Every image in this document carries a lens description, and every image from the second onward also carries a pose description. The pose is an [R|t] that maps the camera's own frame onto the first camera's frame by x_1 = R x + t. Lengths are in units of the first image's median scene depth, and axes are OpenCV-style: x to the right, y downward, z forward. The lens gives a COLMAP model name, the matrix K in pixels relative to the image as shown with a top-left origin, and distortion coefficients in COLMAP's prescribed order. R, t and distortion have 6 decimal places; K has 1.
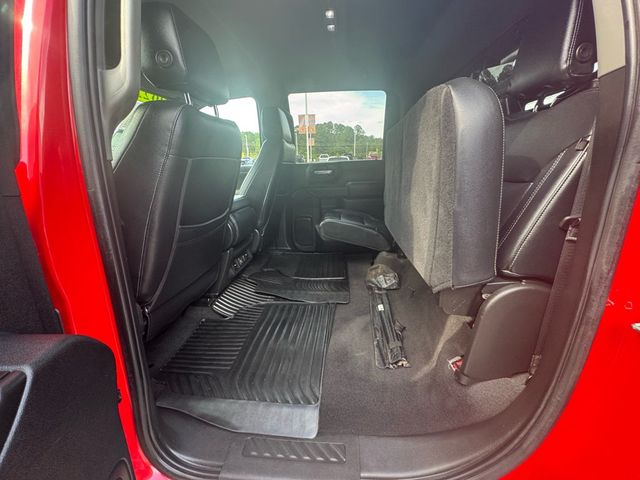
lens RADIAL K [[254.8, 0, 317.4], [0, 254.8, 241.1], [0, 0, 1]] dist [-0.007131, -0.000158]
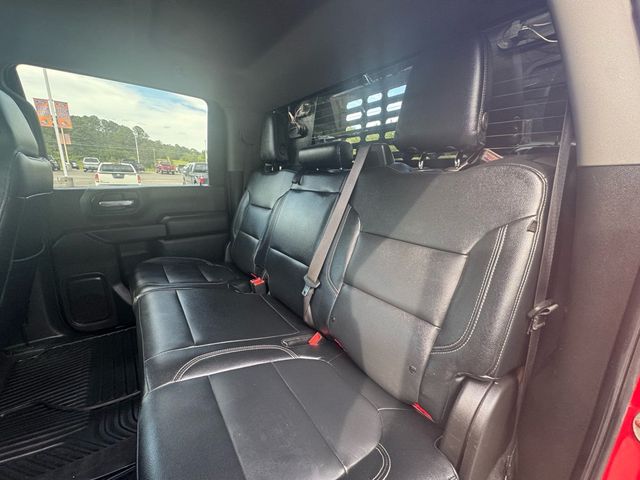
lens RADIAL K [[254.8, 0, 317.4], [0, 254.8, 241.1], [0, 0, 1]] dist [-0.007131, -0.000158]
pose [[0.740207, -0.121377, 0.661333, -0.077281], [0.147470, 0.988930, 0.016444, -0.241858], [-0.656008, 0.085355, 0.749912, 0.435250]]
